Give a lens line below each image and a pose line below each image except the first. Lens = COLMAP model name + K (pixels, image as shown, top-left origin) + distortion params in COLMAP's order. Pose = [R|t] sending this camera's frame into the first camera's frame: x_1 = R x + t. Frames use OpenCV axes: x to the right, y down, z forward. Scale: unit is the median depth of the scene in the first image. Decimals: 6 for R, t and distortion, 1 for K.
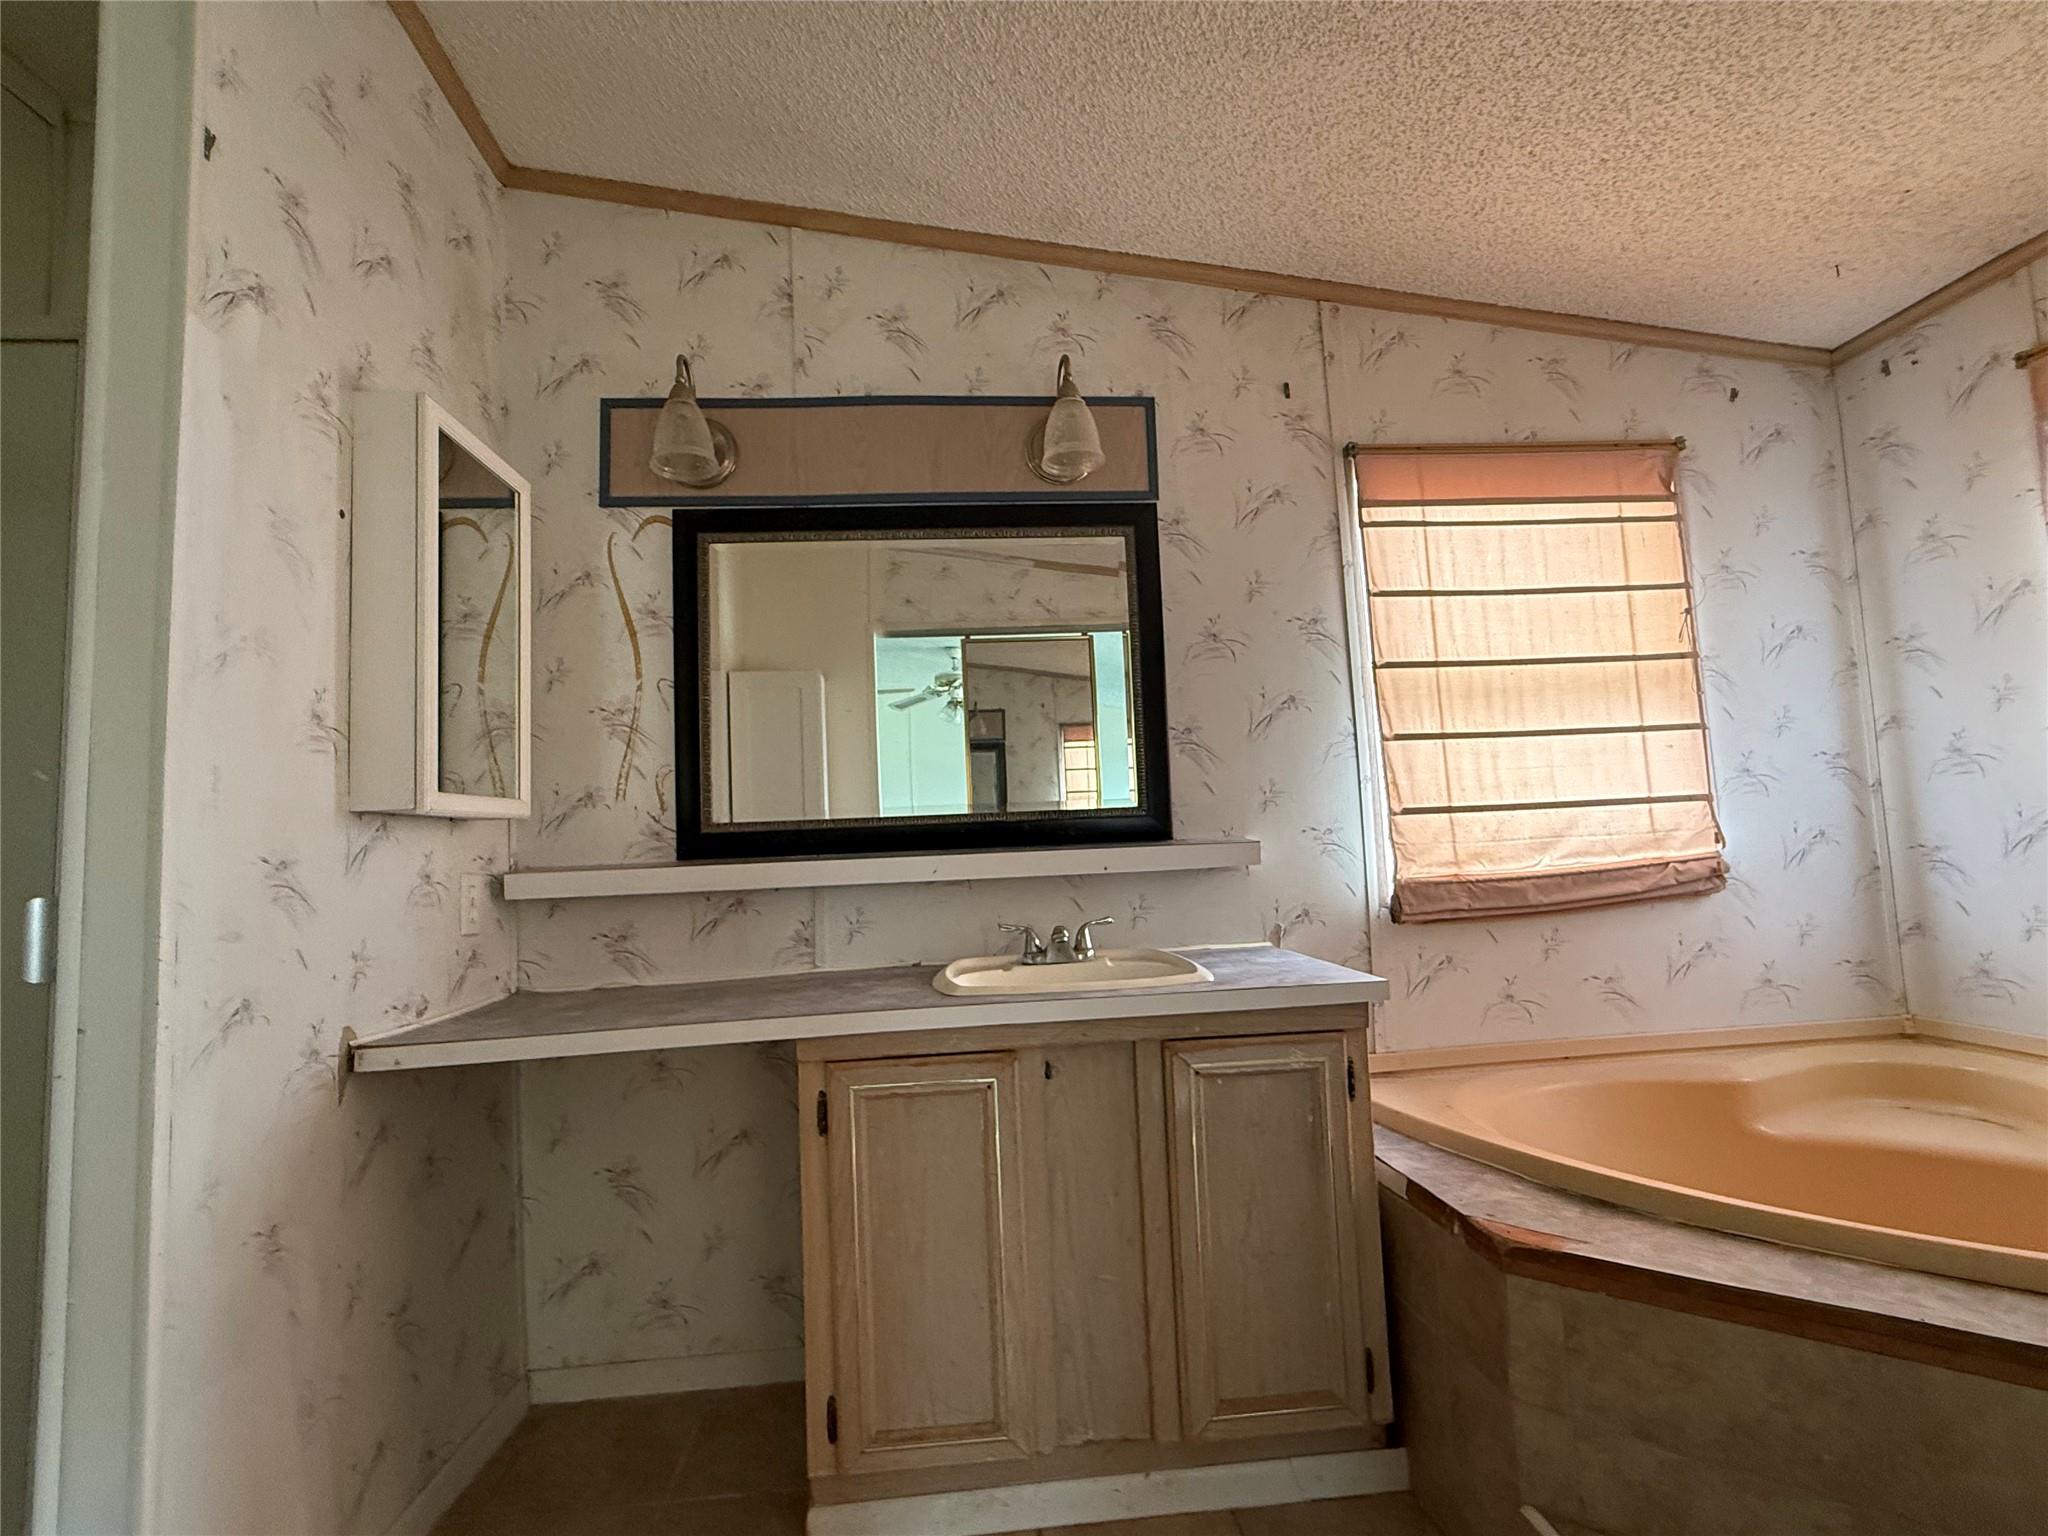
lens RADIAL K [[970.1, 0, 1018.4], [0, 970.1, 770.4], [0, 0, 1]] dist [-0.000933, -0.000047]
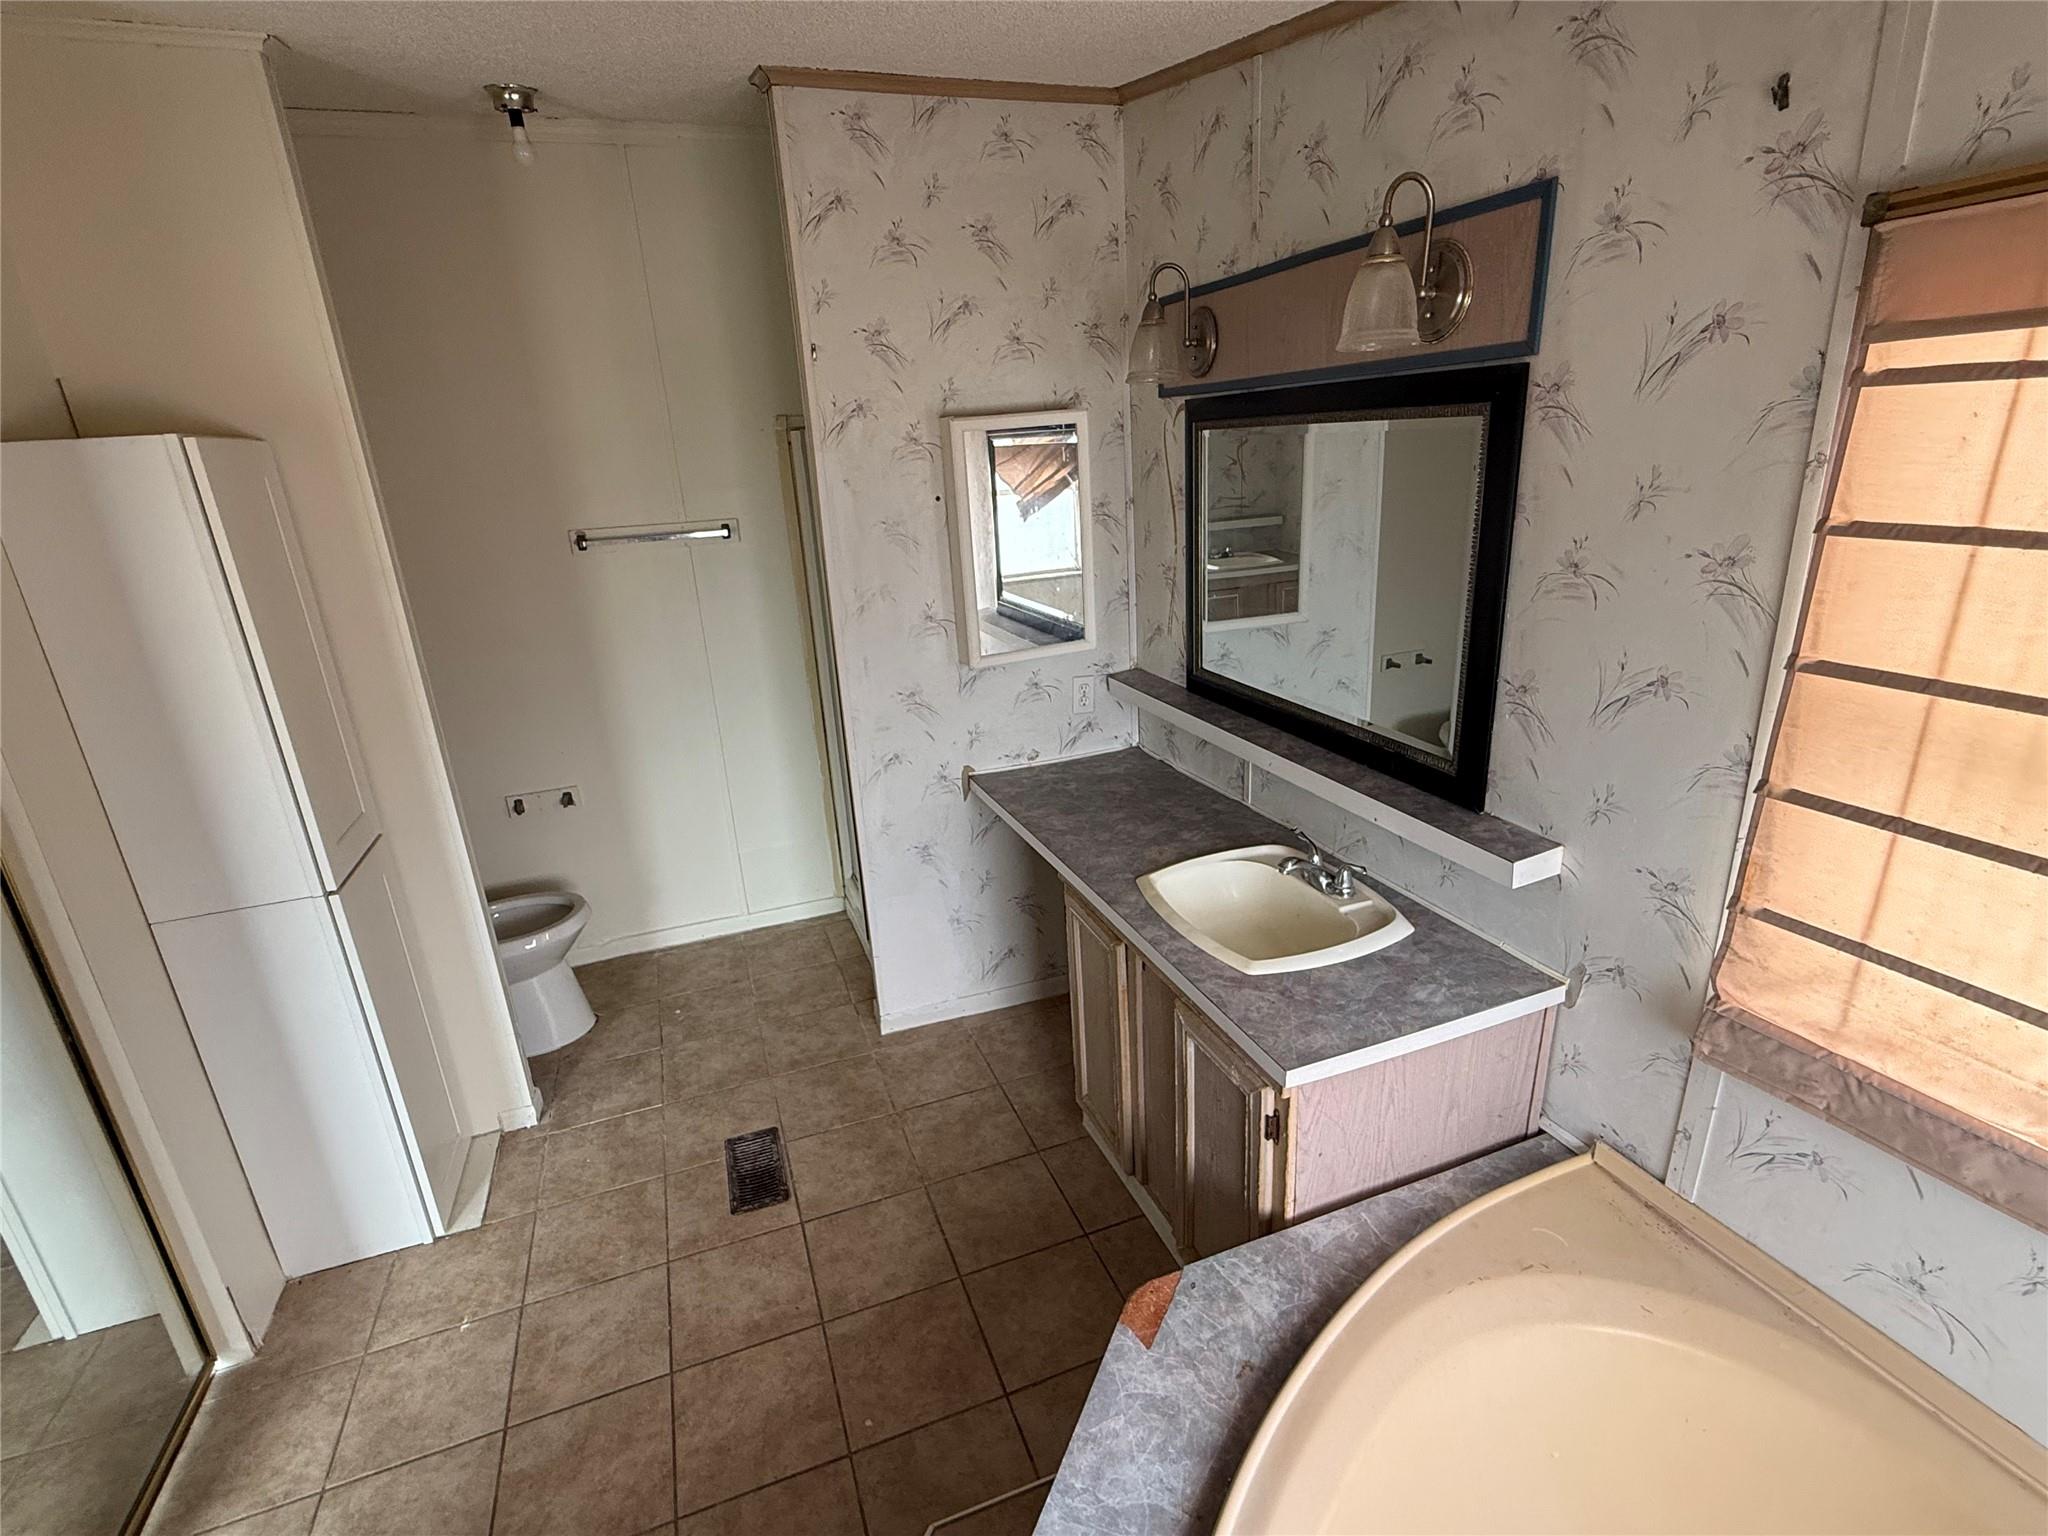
lens RADIAL K [[970.1, 0, 1017.3], [0, 970.1, 769.3], [0, 0, 1]] dist [-0.000933, -0.000047]
pose [[0.275128, 0.335762, -0.900871, 0.783478], [0.125327, 0.916512, 0.379866, -0.326633], [0.953204, -0.217415, 0.210078, 0.457327]]
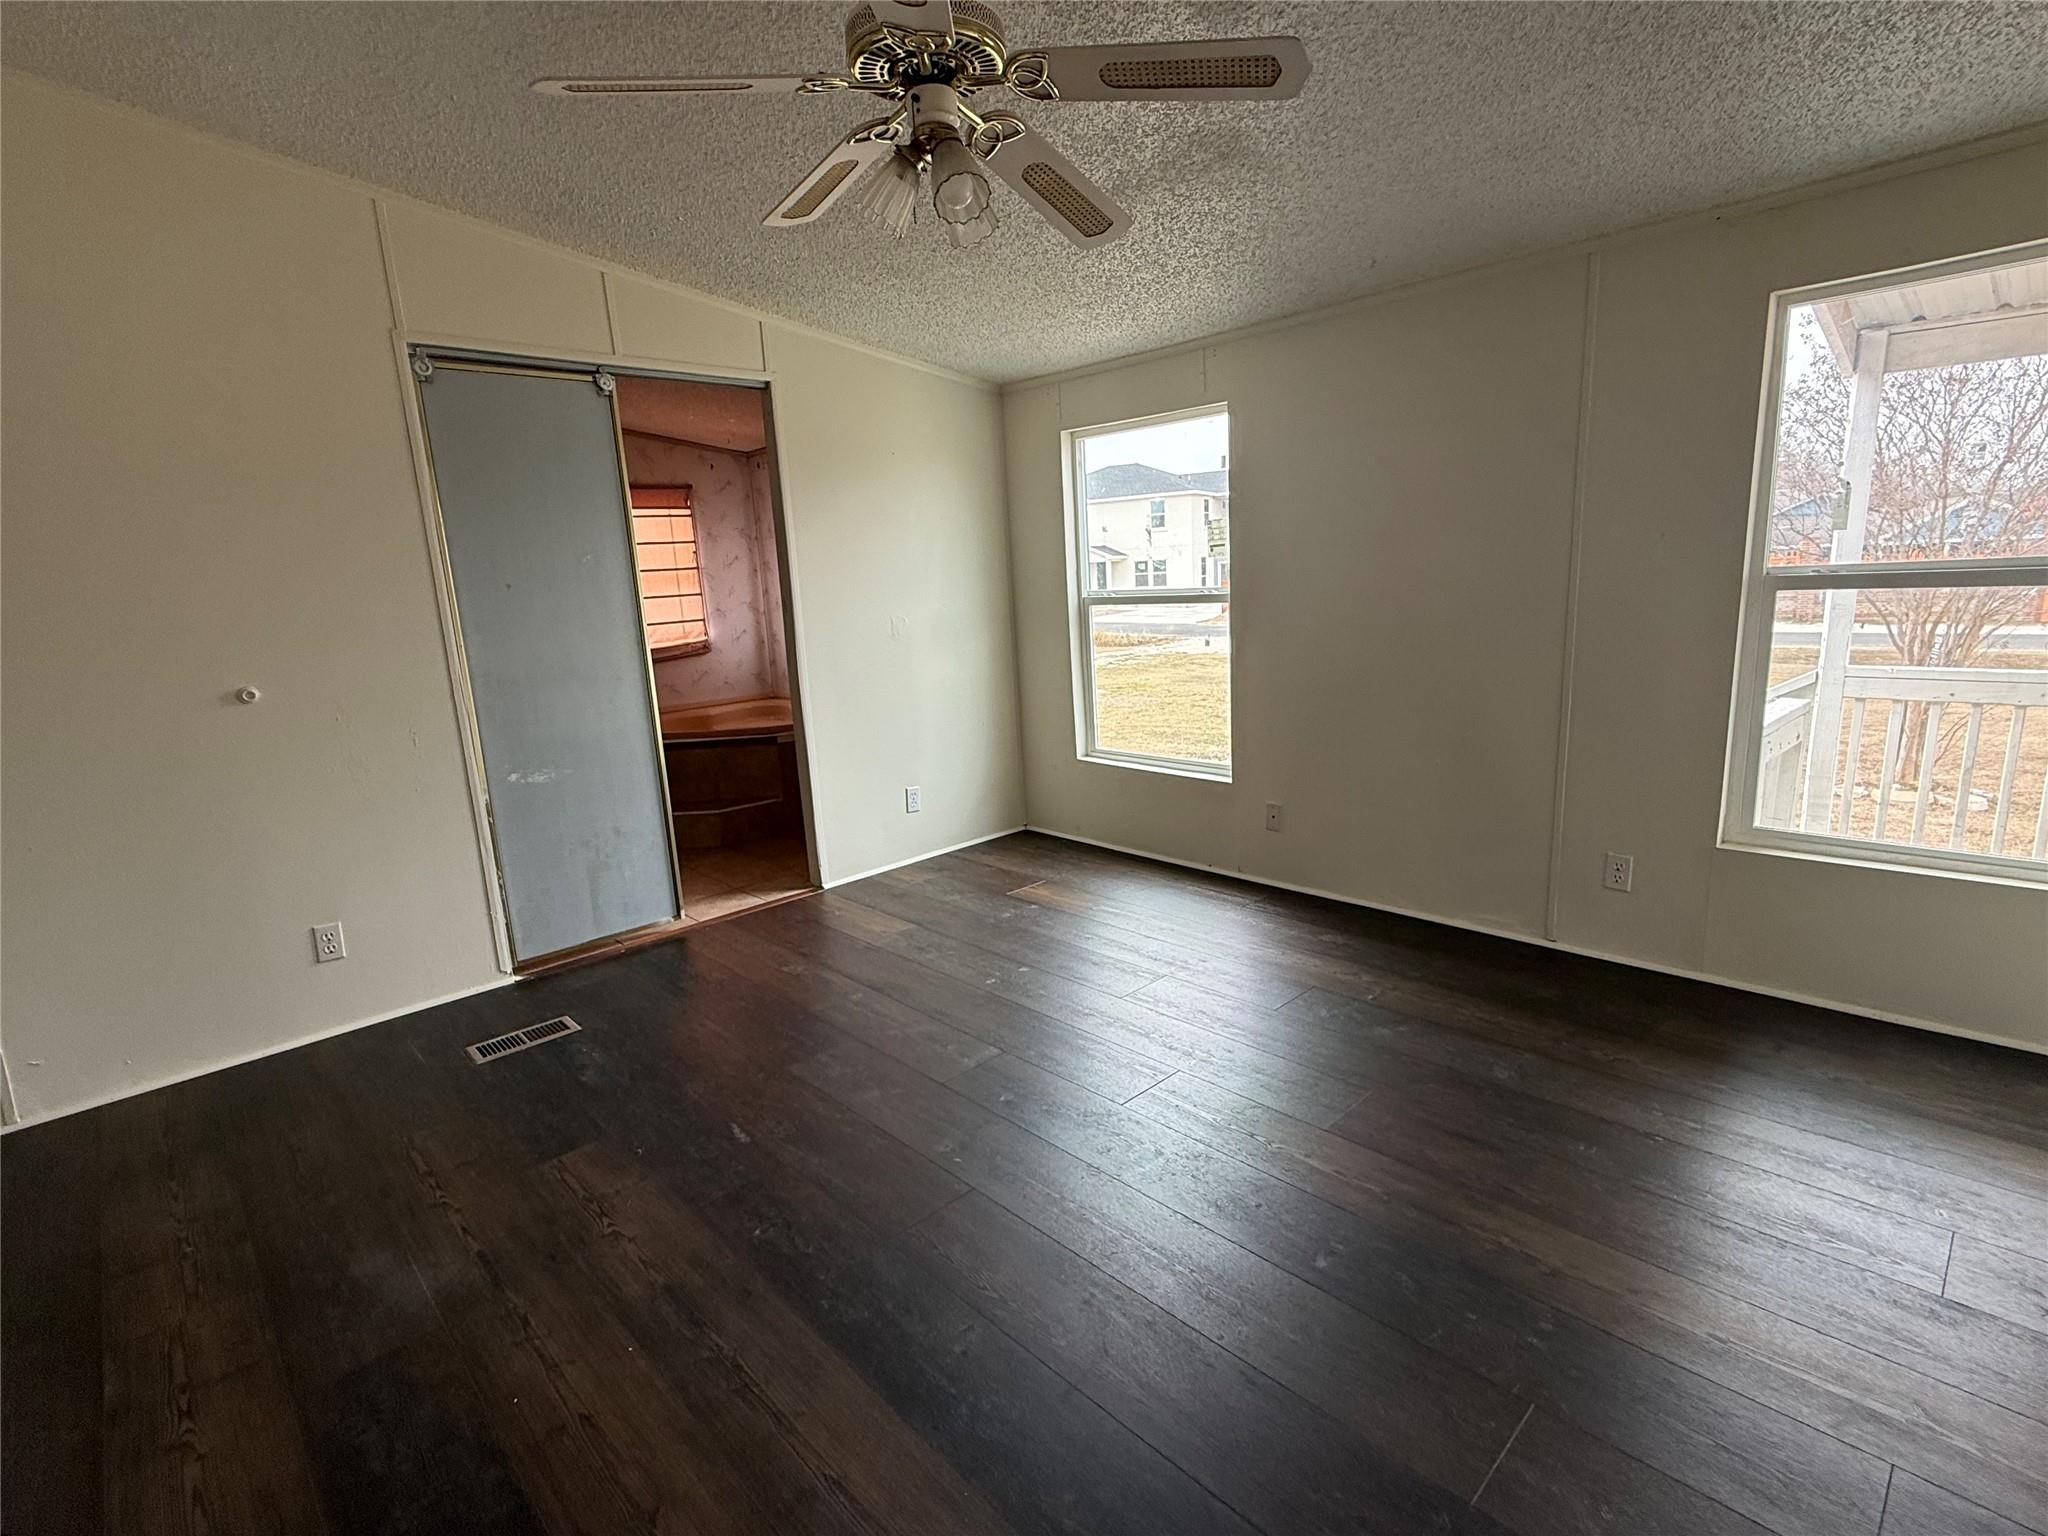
lens RADIAL K [[970.1, 0, 1021.0], [0, 970.1, 778.5], [0, 0, 1]] dist [-0.000933, -0.000047]
pose [[0.775094, -0.128050, 0.618735, -0.405544], [-0.032595, 0.969842, 0.241545, -0.248856], [-0.631005, -0.207388, 0.747545, -1.888977]]
